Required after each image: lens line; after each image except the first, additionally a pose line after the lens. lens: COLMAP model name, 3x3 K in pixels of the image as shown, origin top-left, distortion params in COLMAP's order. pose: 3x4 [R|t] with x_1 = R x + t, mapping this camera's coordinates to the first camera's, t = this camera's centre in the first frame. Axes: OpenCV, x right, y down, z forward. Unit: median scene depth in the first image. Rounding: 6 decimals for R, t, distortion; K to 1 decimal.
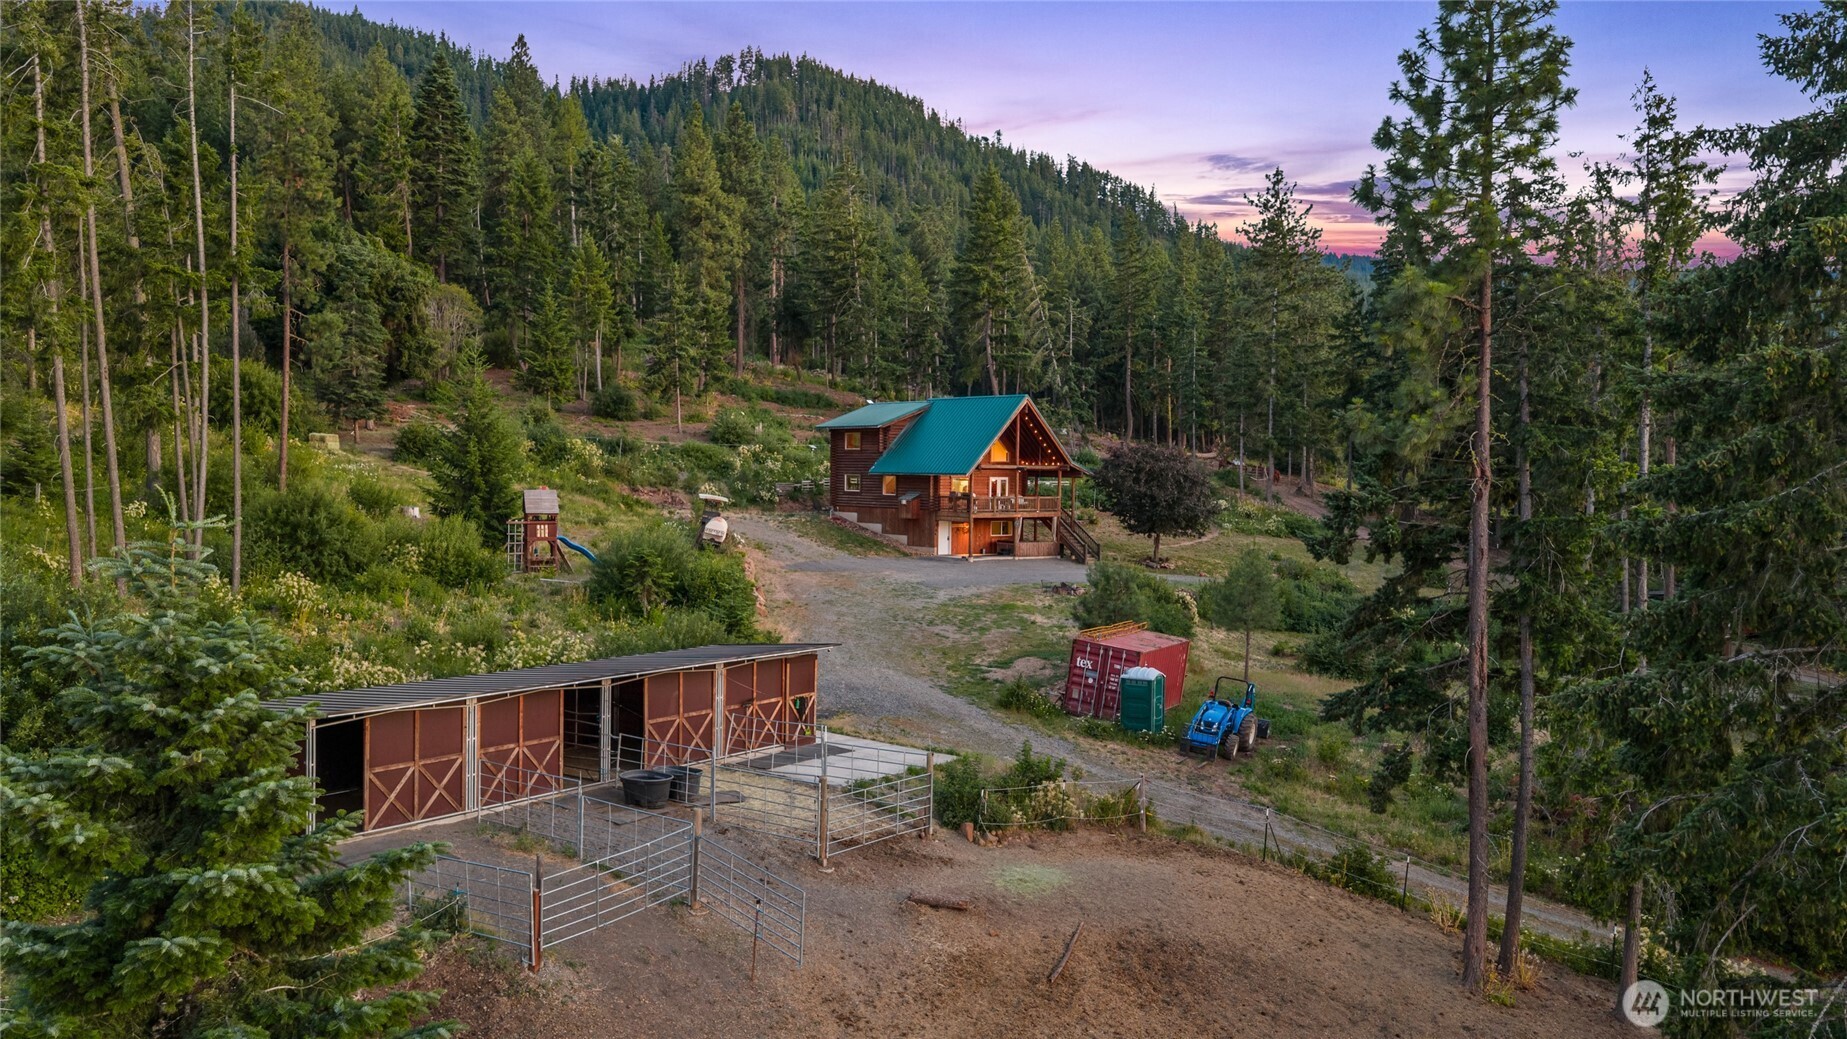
lens RADIAL K [[1512.9, 0, 940.8], [0, 1512.9, 514.8], [0, 0, 1]] dist [0.056344, -0.100632]
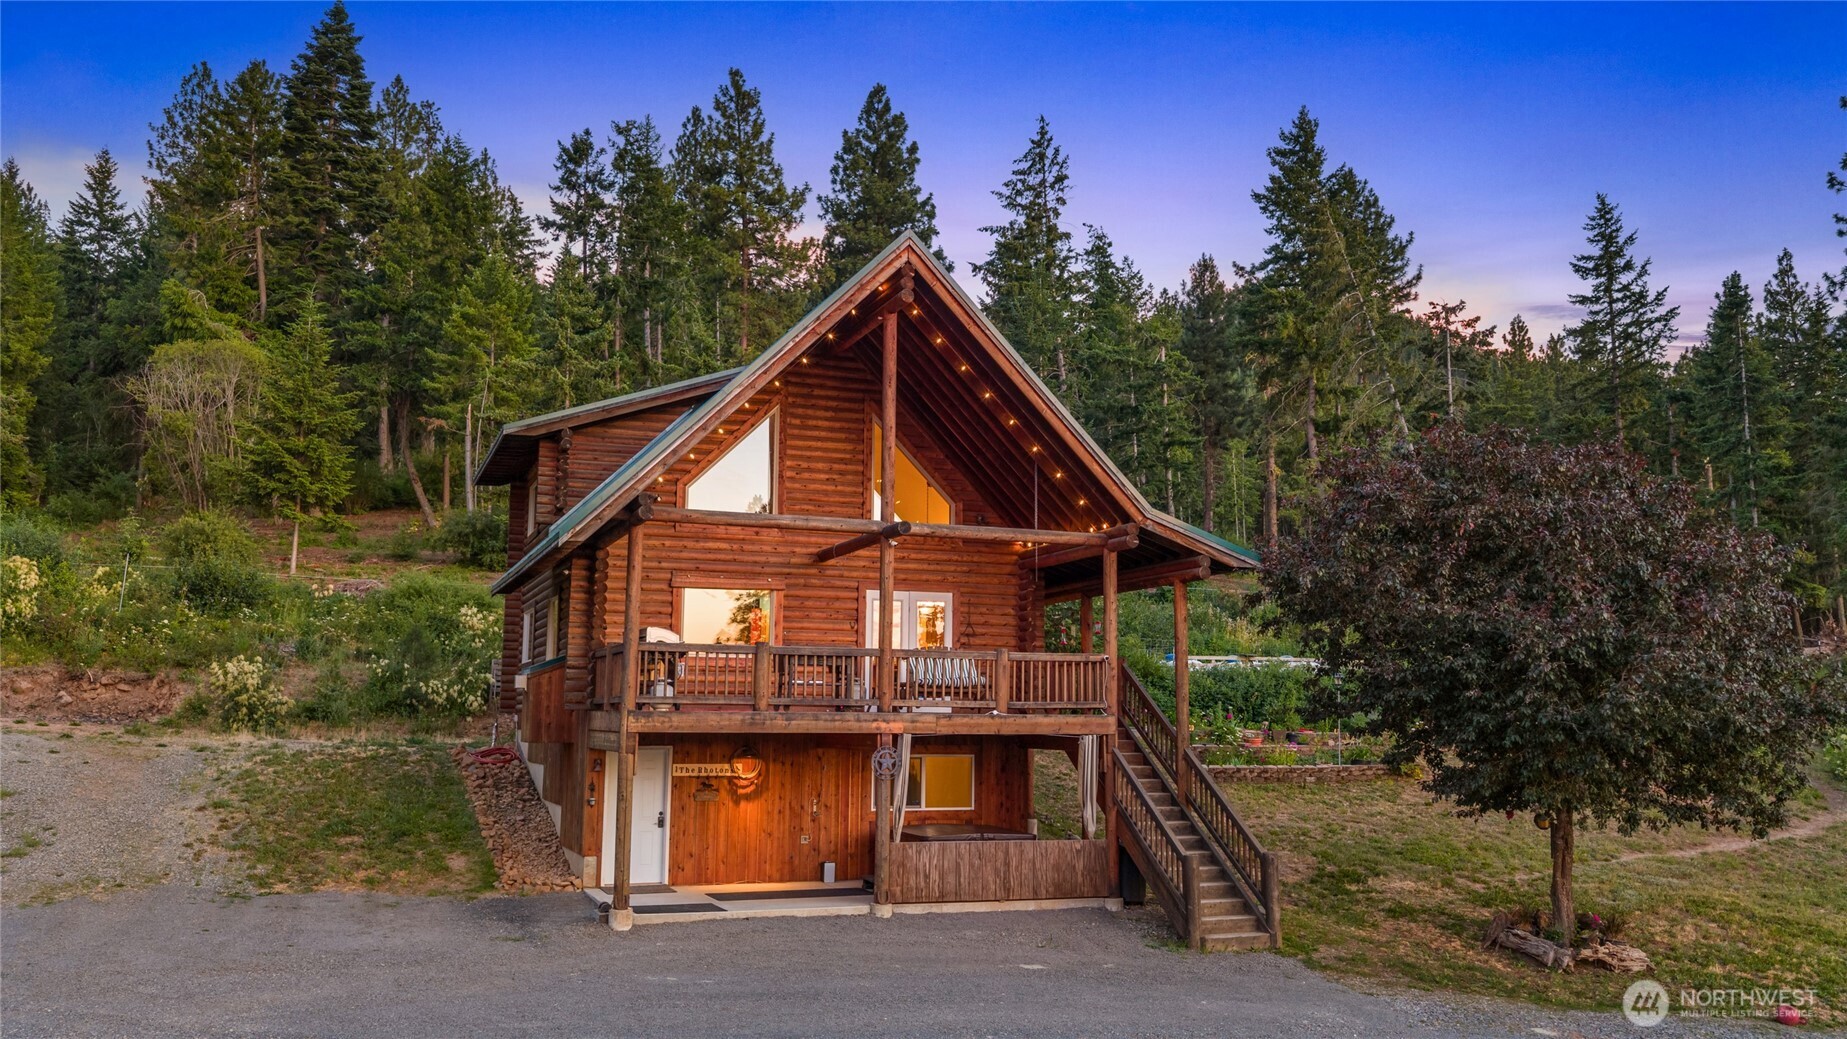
lens RADIAL K [[1512.9, 0, 940.8], [0, 1512.9, 514.8], [0, 0, 1]] dist [0.056344, -0.100632]
pose [[0.938303, -0.054564, -0.341482, 0.089852], [-0.005837, 0.984834, -0.173402, 0.005742], [0.345765, 0.164697, 0.923754, 0.486896]]
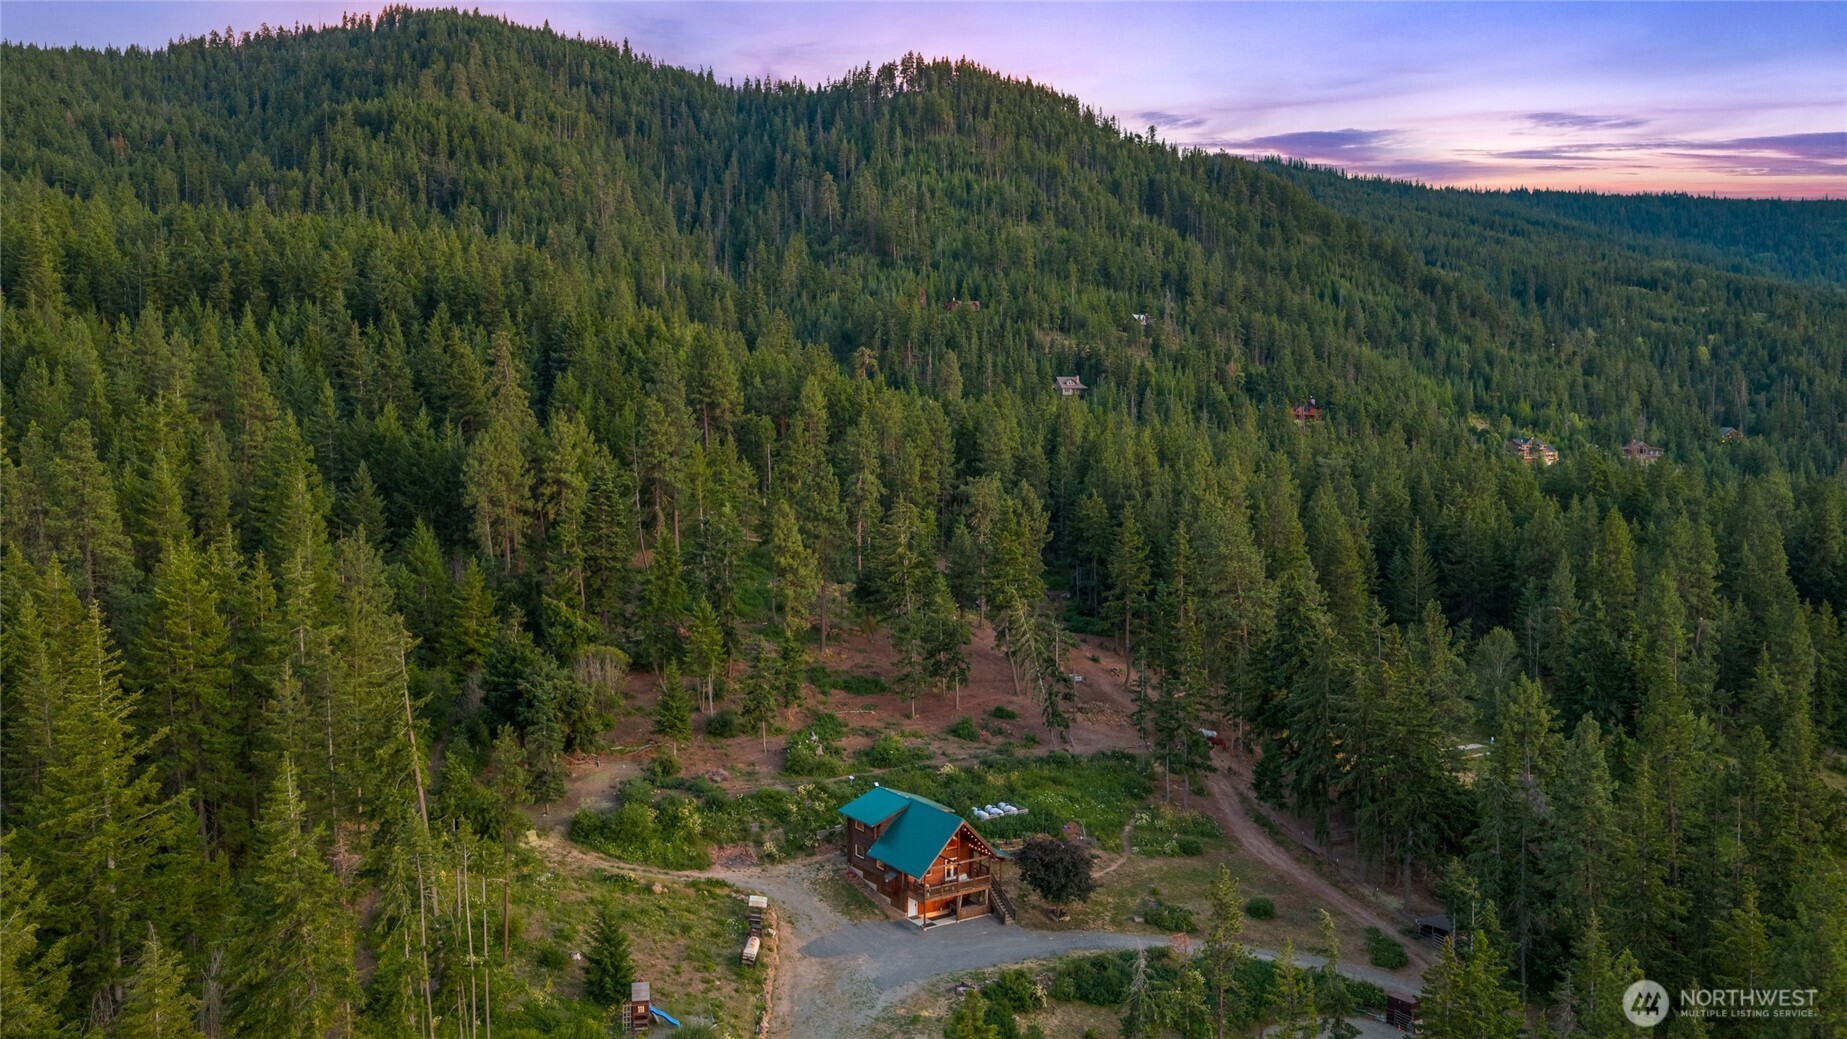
lens RADIAL K [[1512.9, 0, 940.8], [0, 1512.9, 514.8], [0, 0, 1]] dist [0.056344, -0.100632]
pose [[0.993074, 0.002058, -0.117474, 0.134122], [0.003027, 0.999067, 0.043092, -0.284002], [0.117453, -0.043149, 0.992141, -0.326061]]
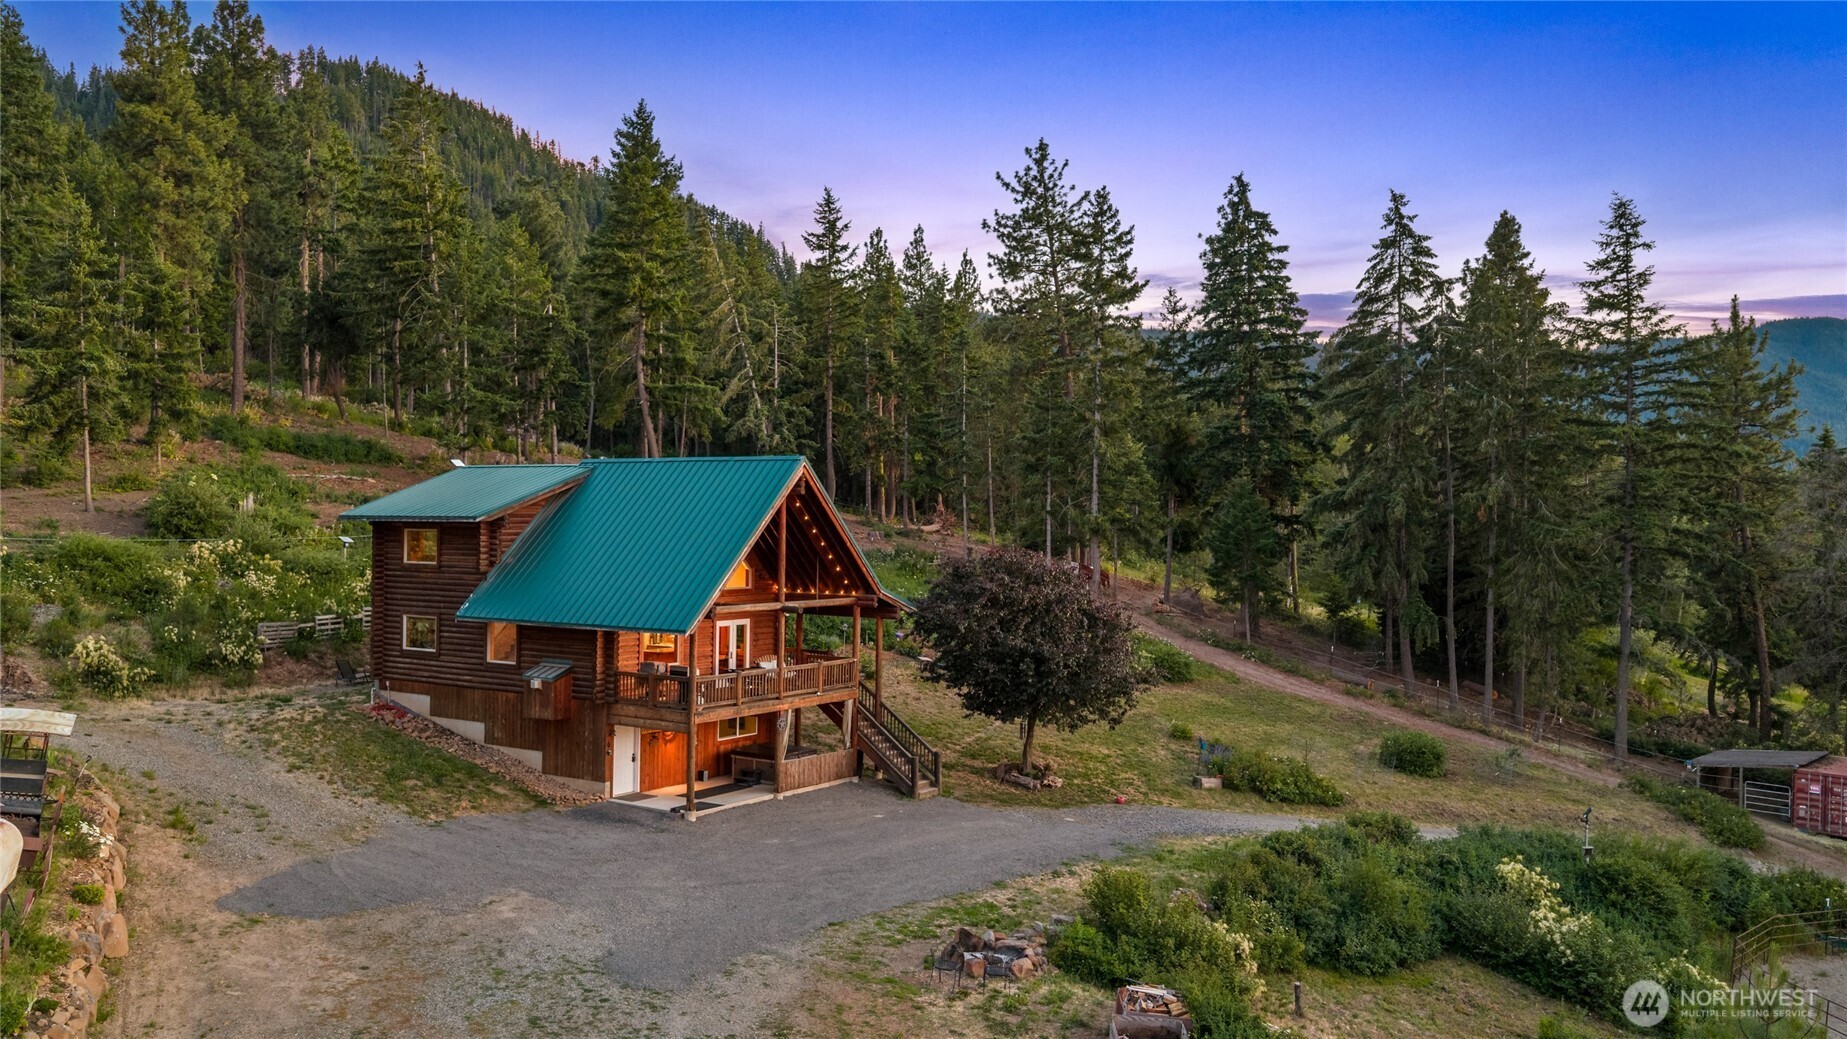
lens RADIAL K [[1512.9, 0, 940.8], [0, 1512.9, 514.8], [0, 0, 1]] dist [0.056344, -0.100632]
pose [[0.965217, -0.000851, 0.261449, -0.016655], [0.008349, 0.999585, -0.027572, -0.029407], [-0.261317, 0.028796, 0.964823, 0.326488]]
